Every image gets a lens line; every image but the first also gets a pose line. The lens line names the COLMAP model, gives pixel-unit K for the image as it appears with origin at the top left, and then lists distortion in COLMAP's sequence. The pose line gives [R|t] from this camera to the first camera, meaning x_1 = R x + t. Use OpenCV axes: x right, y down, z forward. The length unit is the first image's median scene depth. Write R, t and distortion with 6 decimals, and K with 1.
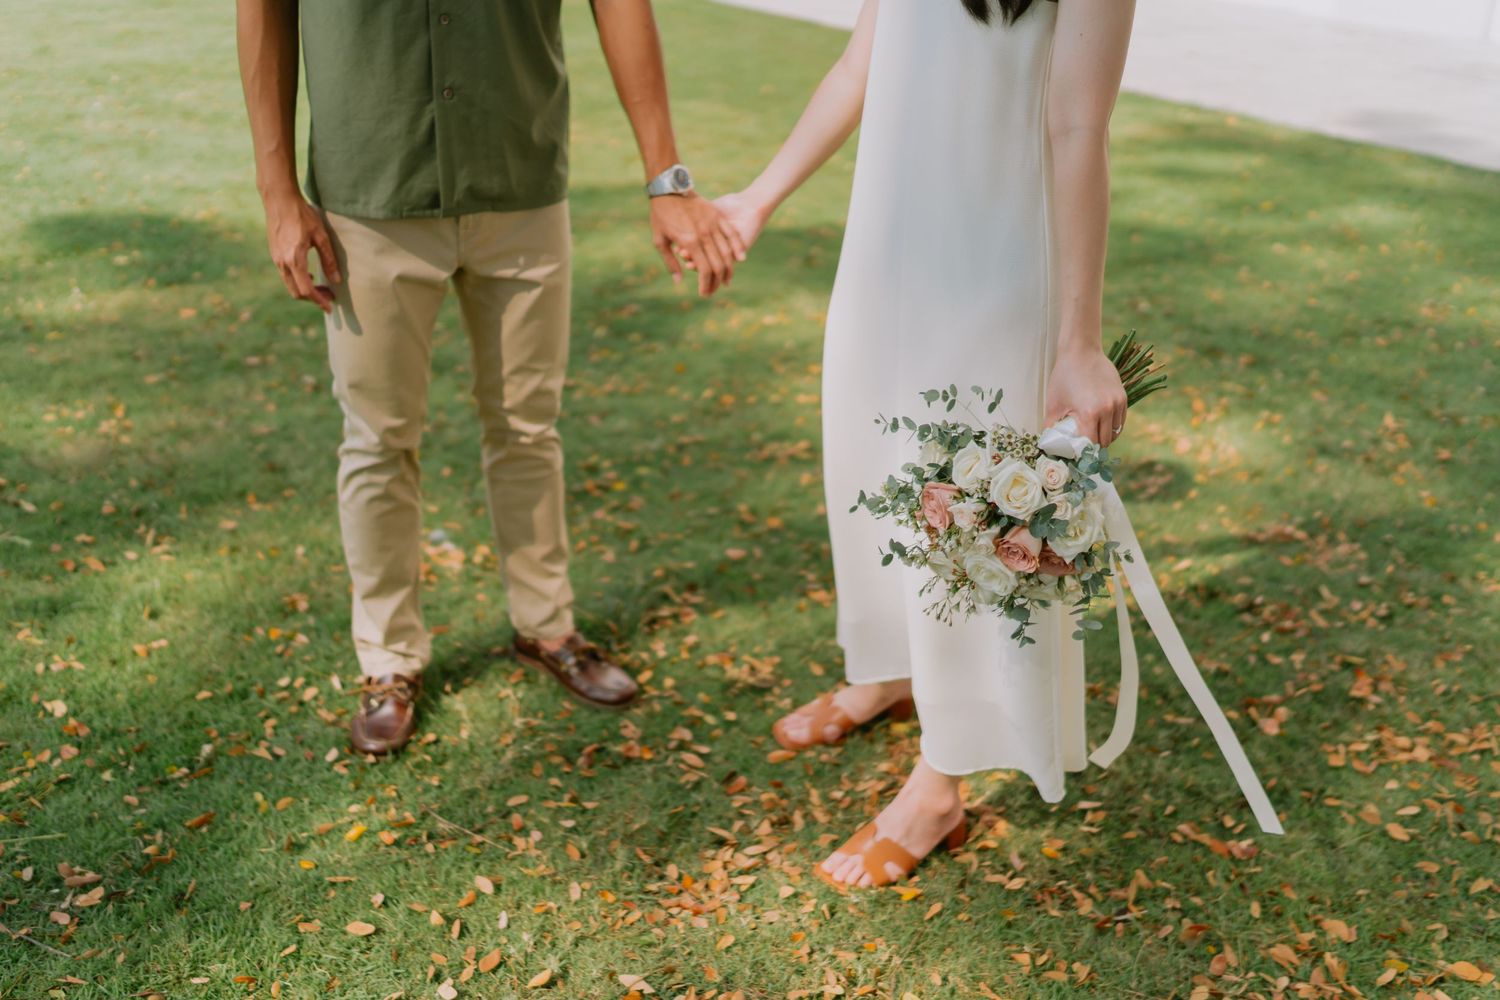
lens RADIAL K [[1735.6, 0, 750.0], [0, 1735.6, 500.0], [0, 0, 1]] dist [-0.015792, -0.021293]
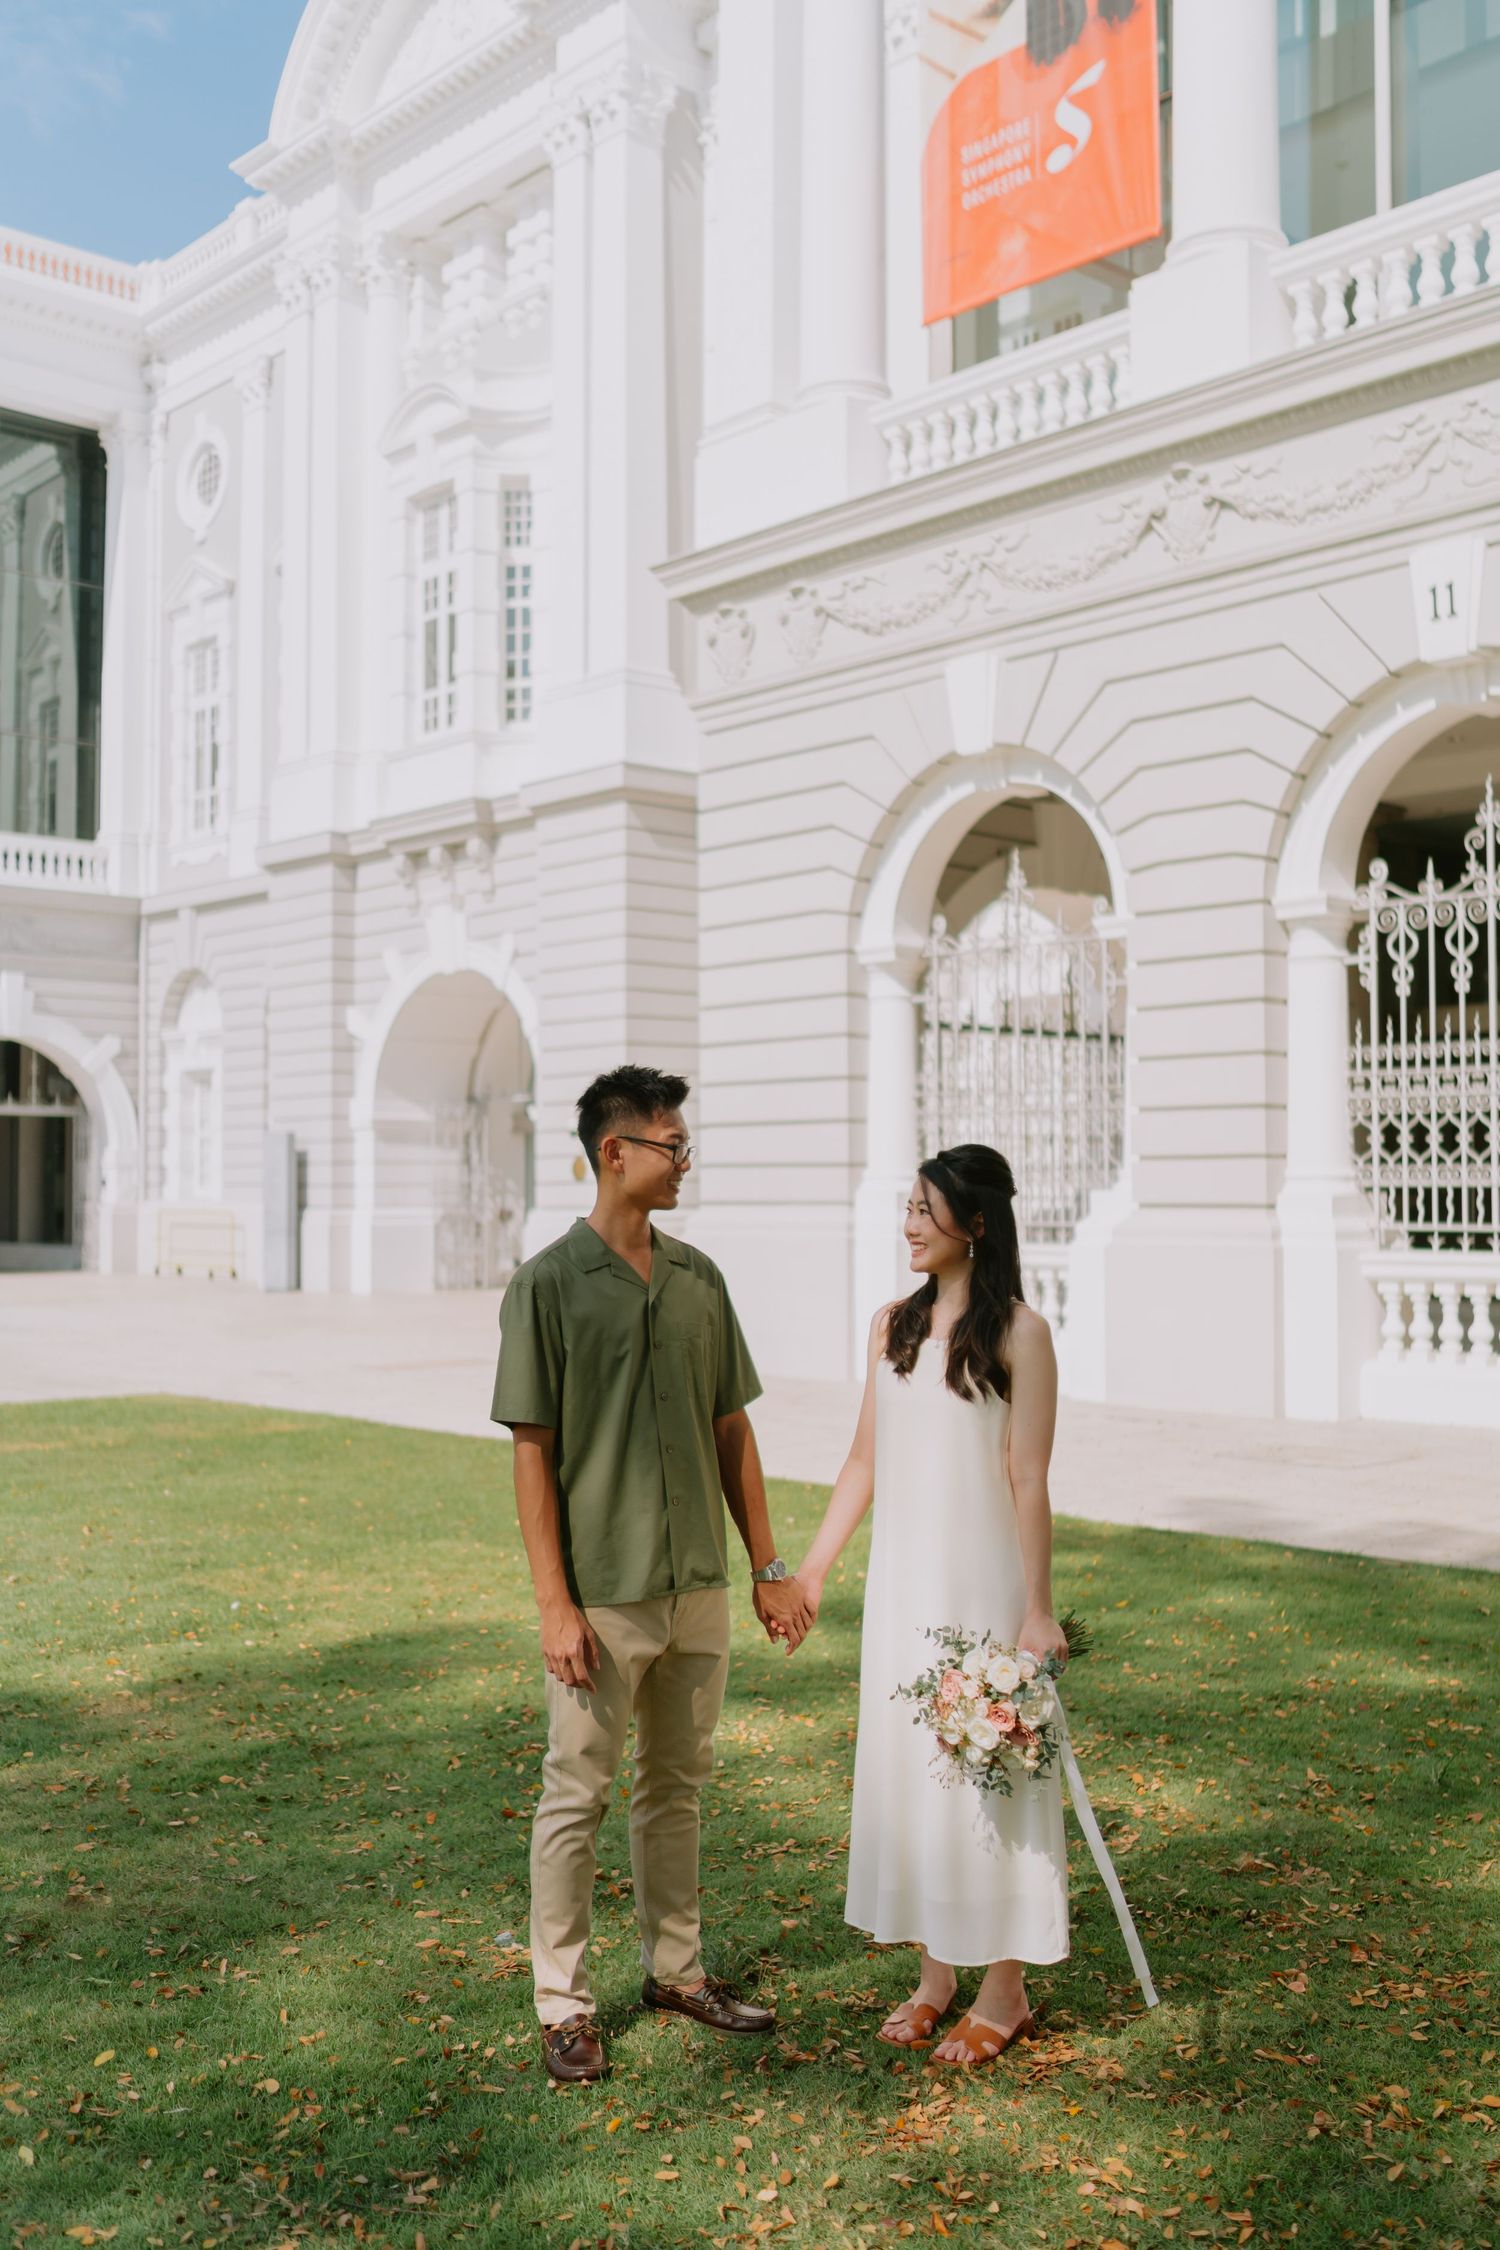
lens RADIAL K [[2178.9, 0, 723.8], [0, 2178.9, 1110.7], [0, 0, 1]] dist [-0.011905, -0.016750]
pose [[0.987526, -0.033124, 0.153929, -0.292121], [0.092612, 0.912822, -0.397717, 0.125183], [-0.127336, 0.407012, 0.904504, -0.546642]]
